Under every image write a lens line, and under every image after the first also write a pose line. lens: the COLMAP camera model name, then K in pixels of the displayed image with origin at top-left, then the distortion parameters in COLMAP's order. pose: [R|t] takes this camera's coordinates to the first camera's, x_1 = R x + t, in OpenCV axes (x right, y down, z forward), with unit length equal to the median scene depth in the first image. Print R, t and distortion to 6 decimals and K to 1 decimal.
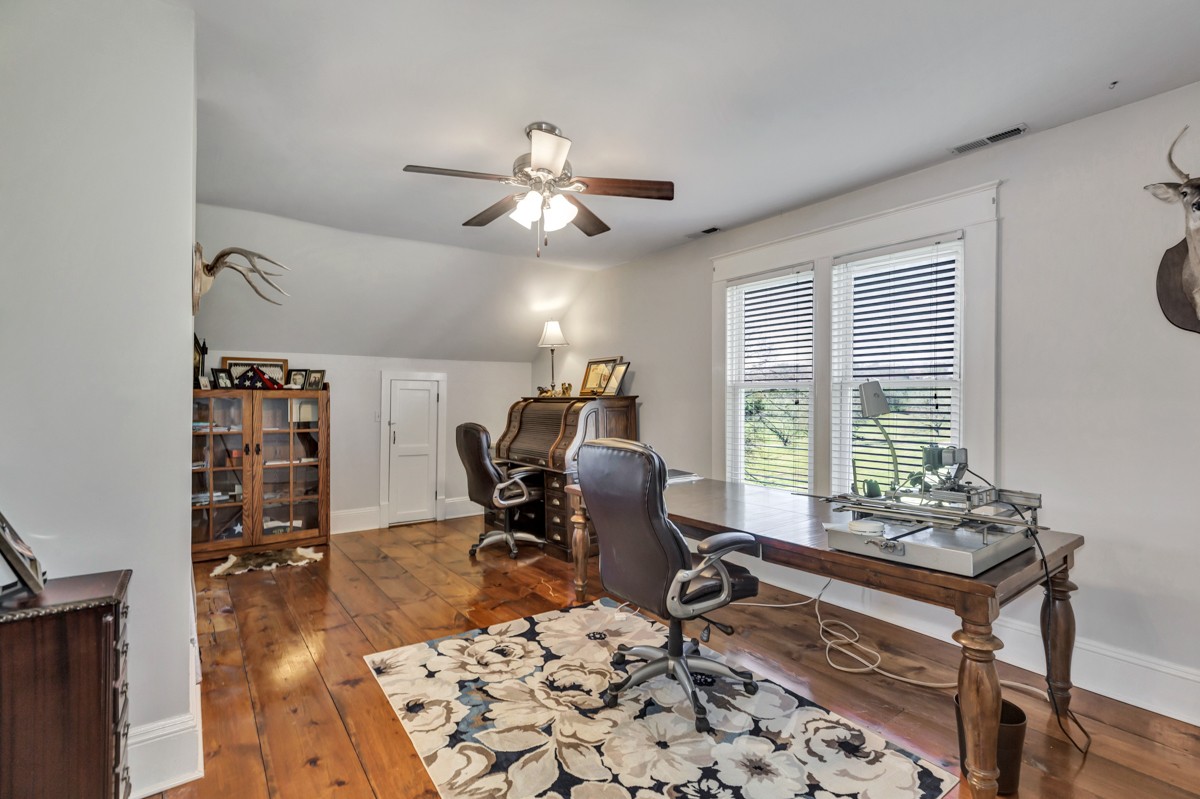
lens RADIAL K [[544.9, 0, 597.9], [0, 544.9, 395.9], [0, 0, 1]] dist [-0.002487, -0.000088]
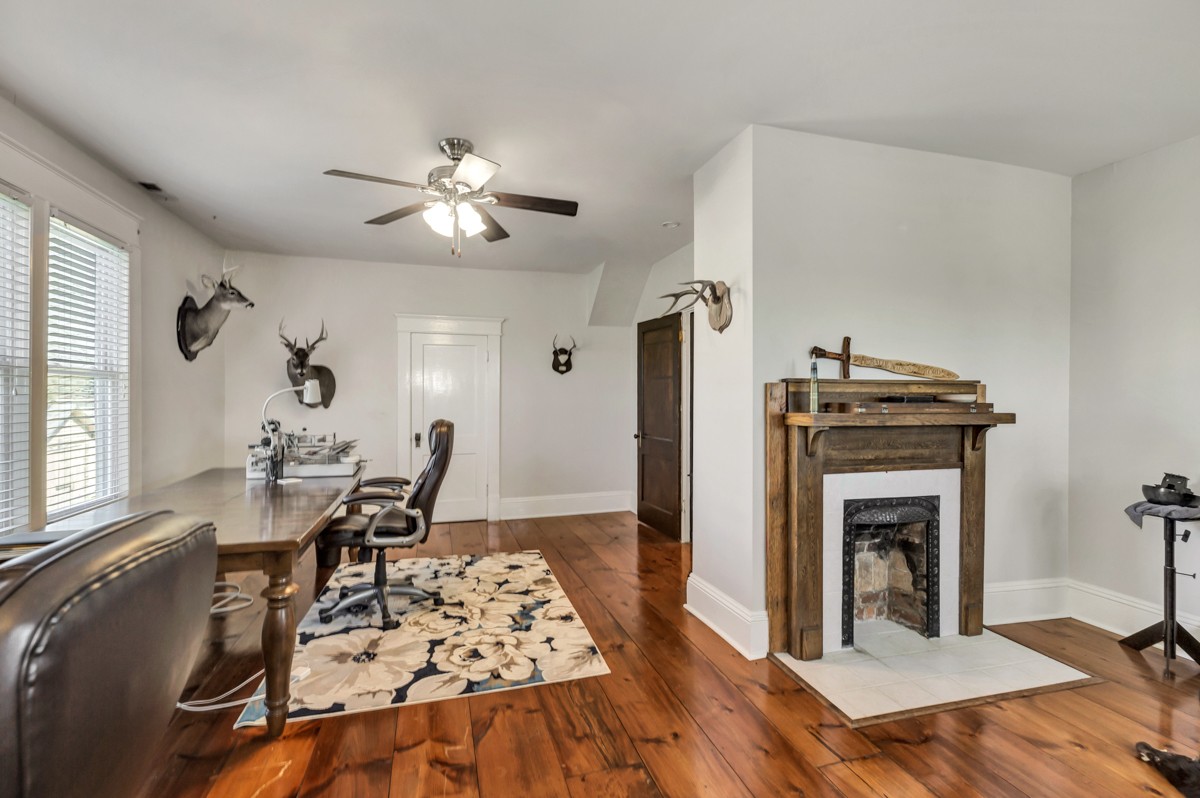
lens RADIAL K [[544.9, 0, 597.9], [0, 544.9, 395.4], [0, 0, 1]] dist [-0.002487, -0.000088]
pose [[-0.940096, -0.008736, 0.340797, -0.750110], [-0.009725, 0.999952, -0.001194, 0.014644], [-0.340770, -0.004437, -0.940136, 1.950207]]
